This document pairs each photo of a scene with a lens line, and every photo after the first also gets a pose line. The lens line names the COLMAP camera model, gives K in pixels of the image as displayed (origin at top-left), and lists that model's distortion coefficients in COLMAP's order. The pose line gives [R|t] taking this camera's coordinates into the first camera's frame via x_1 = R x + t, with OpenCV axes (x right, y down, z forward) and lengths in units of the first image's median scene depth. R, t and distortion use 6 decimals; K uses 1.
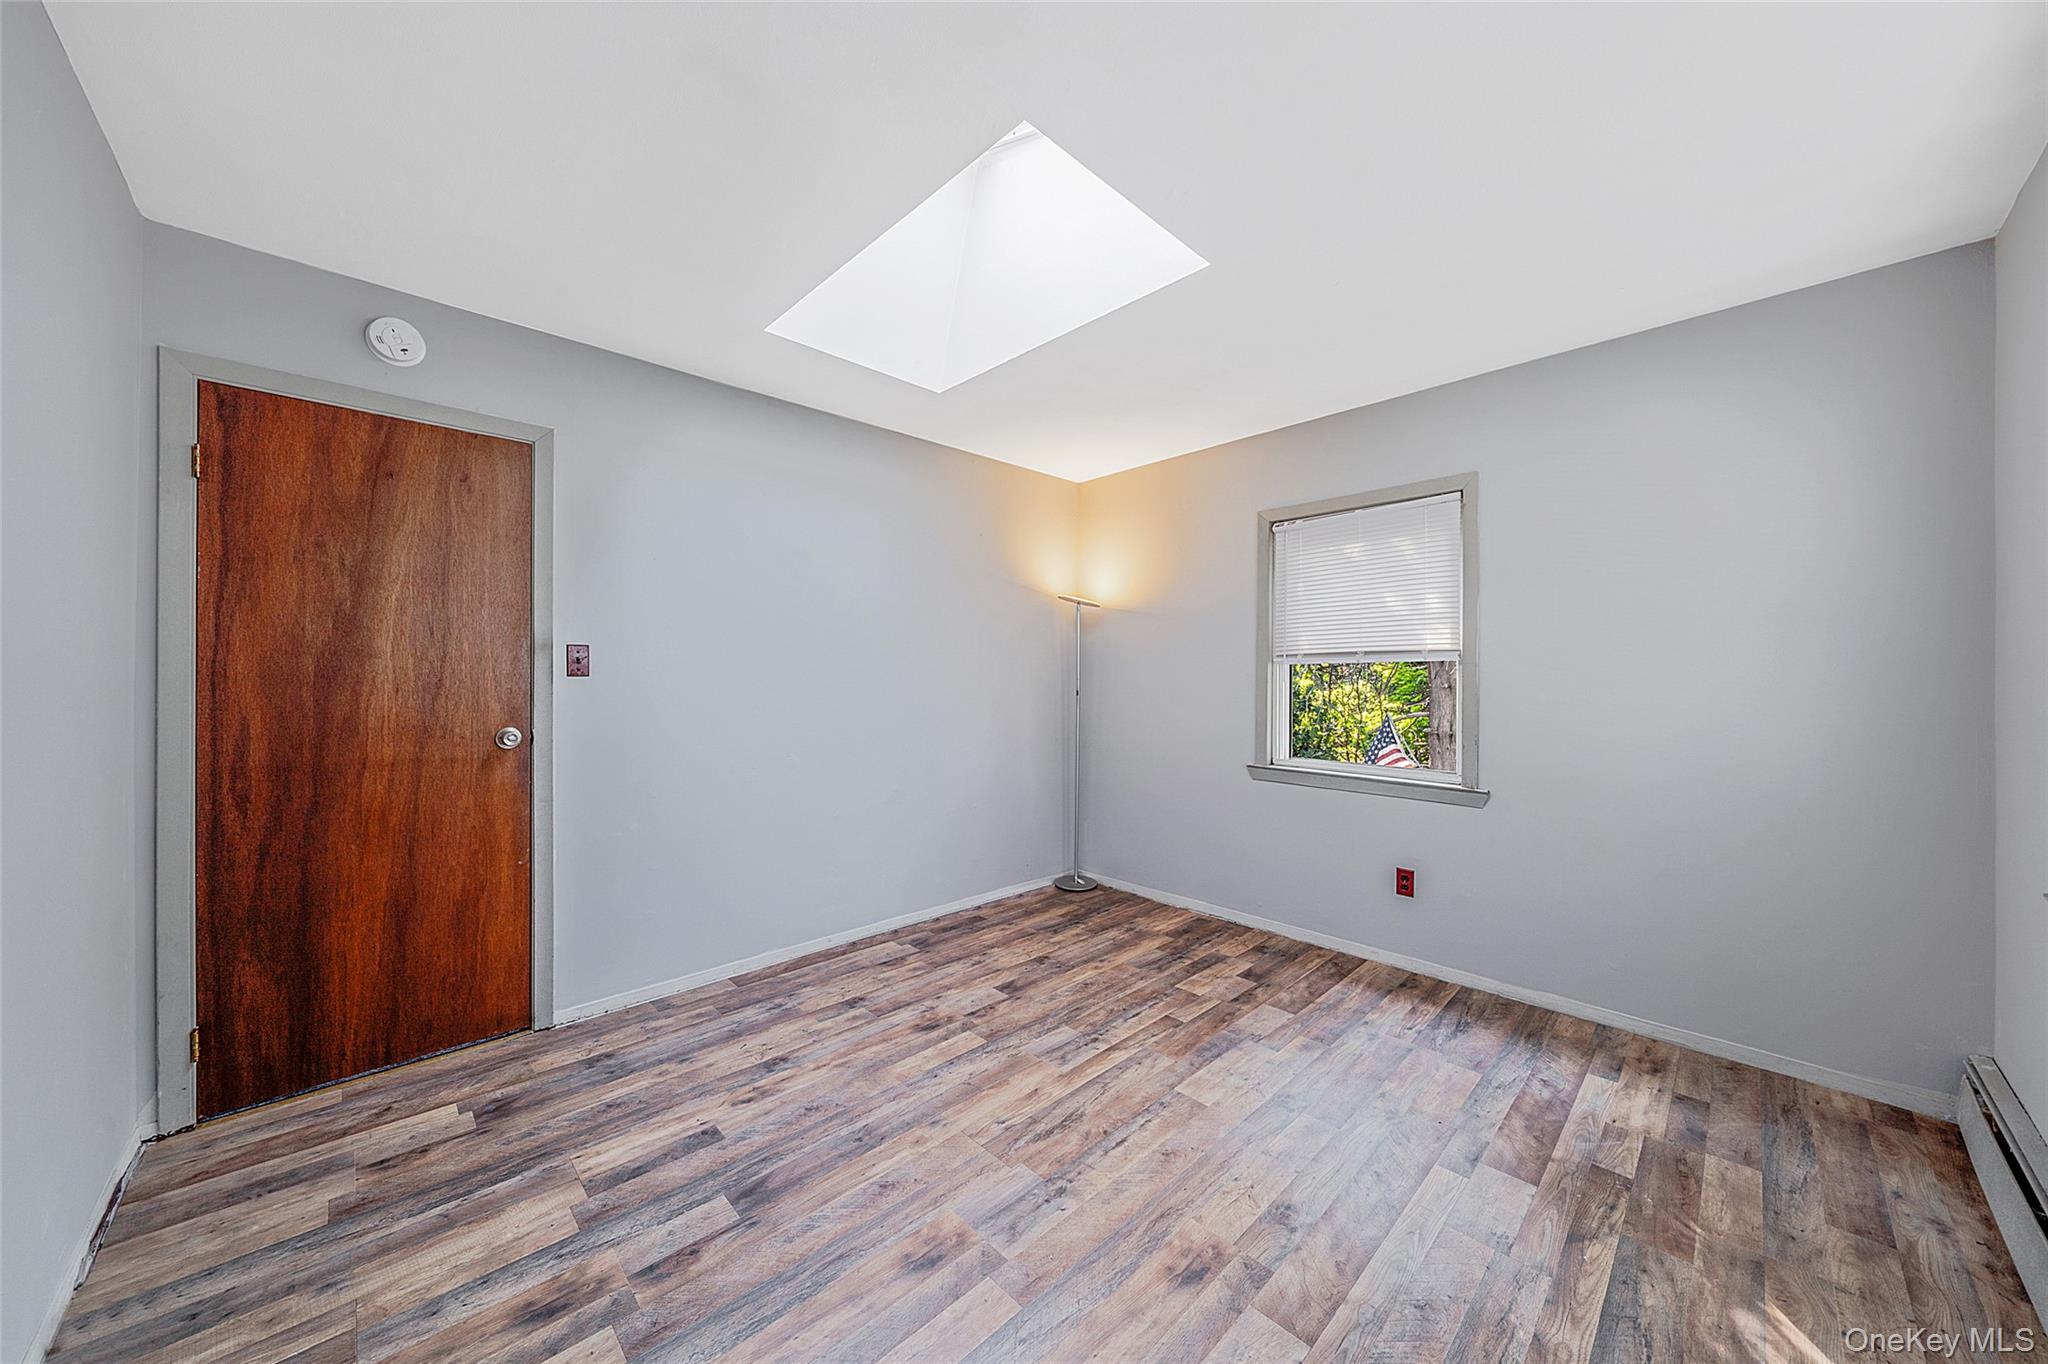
lens RADIAL K [[703.2, 0, 1032.0], [0, 703.2, 682.6], [0, 0, 1]] dist [-0.007876, -0.000013]
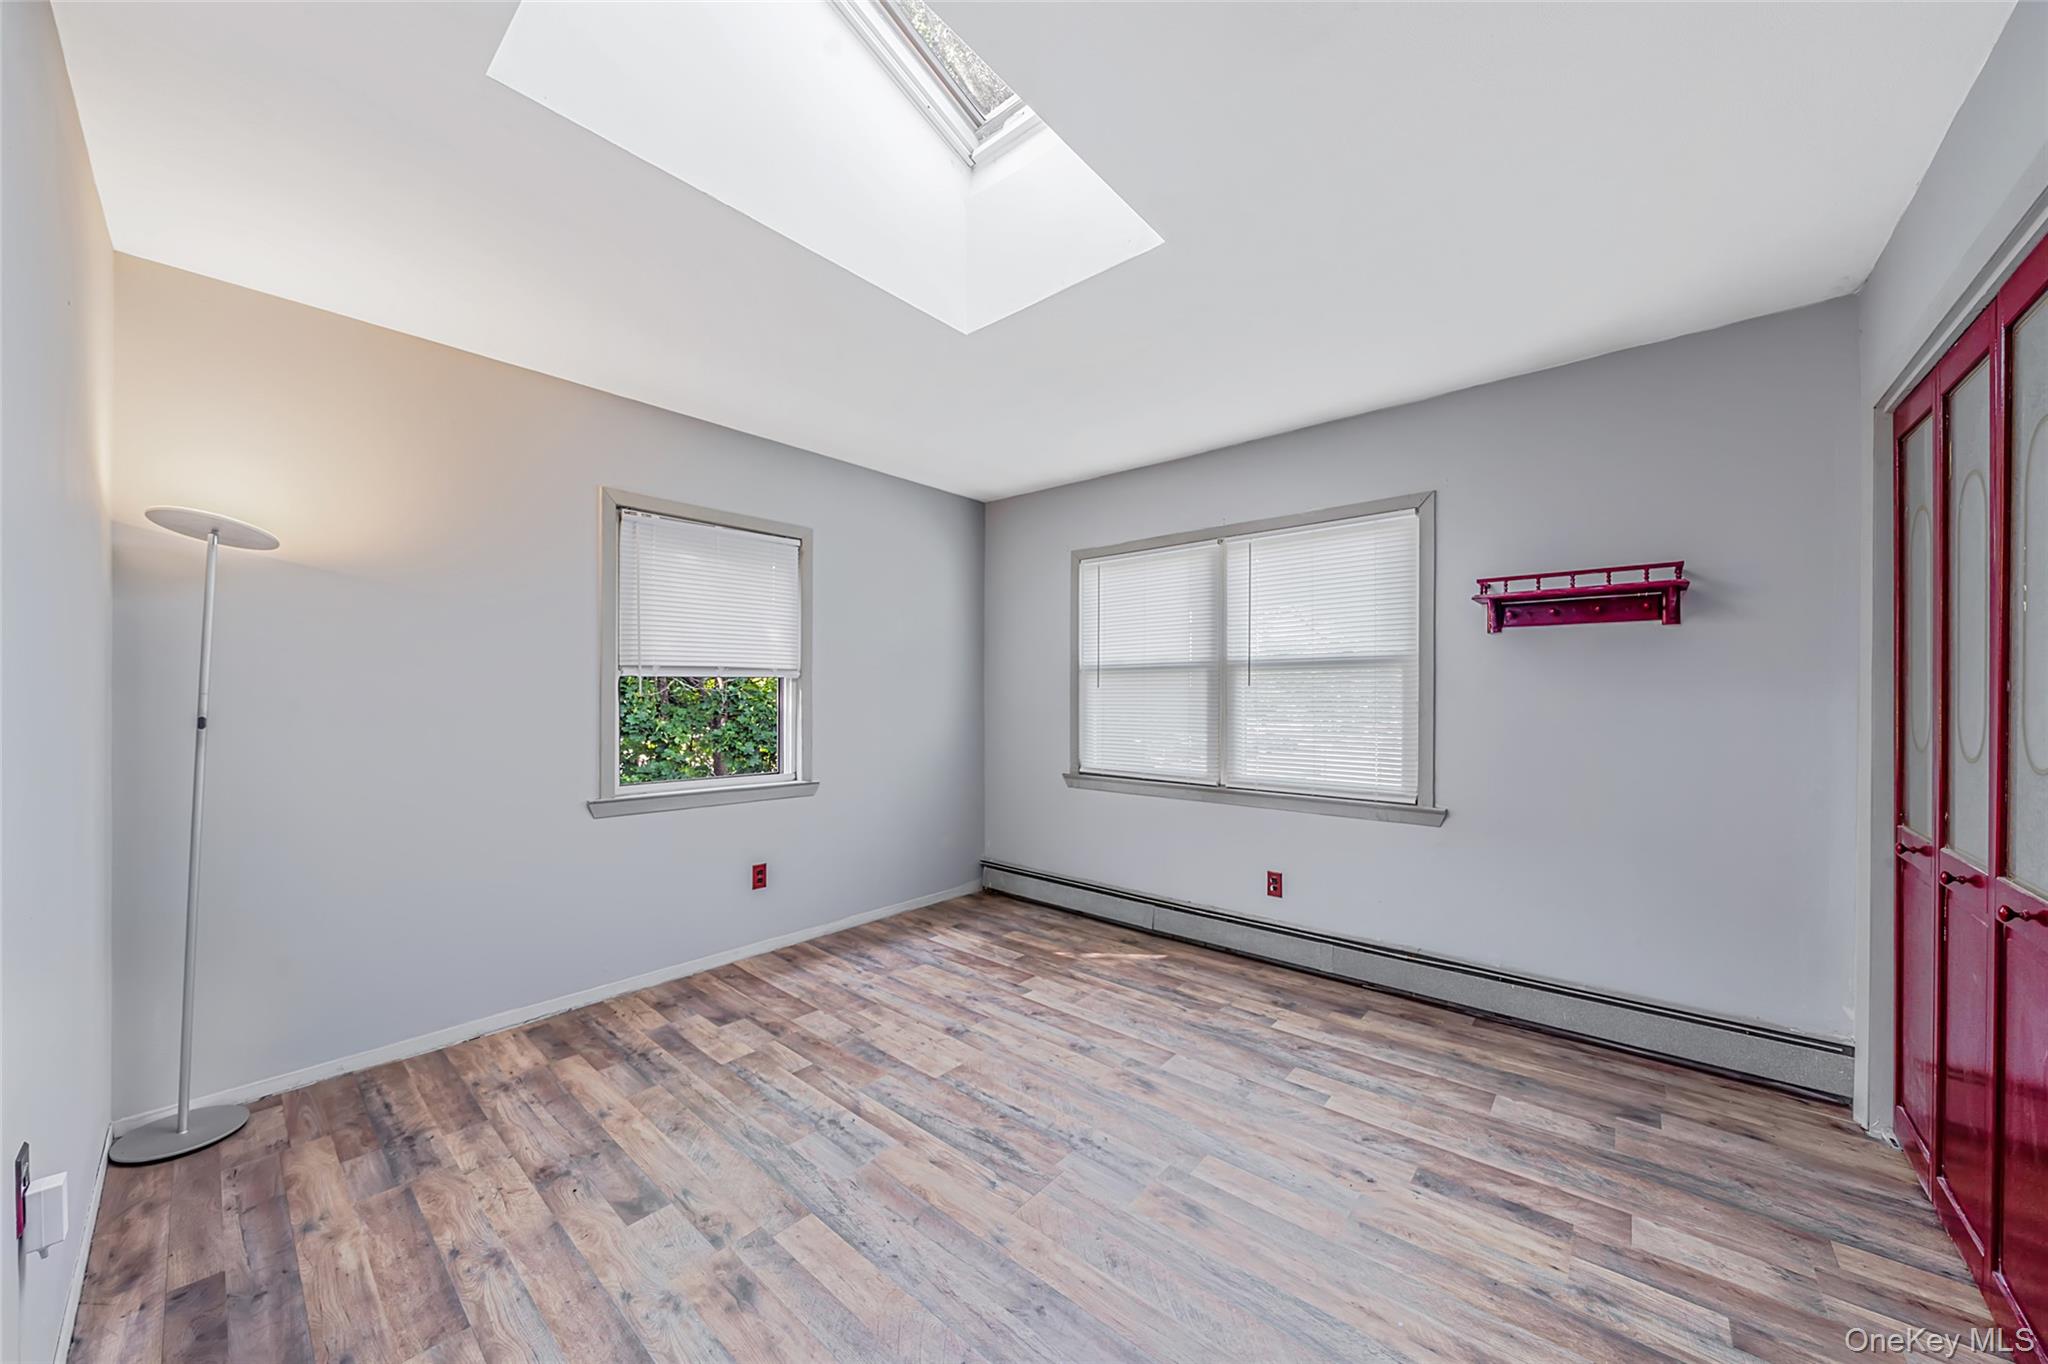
lens RADIAL K [[703.2, 0, 1032.0], [0, 703.2, 682.6], [0, 0, 1]] dist [-0.007876, -0.000013]
pose [[-0.085949, 0.012470, 0.996221, -0.685865], [0.005721, 0.999911, -0.012022, -0.006289], [-0.996283, 0.004666, -0.086013, 0.734671]]
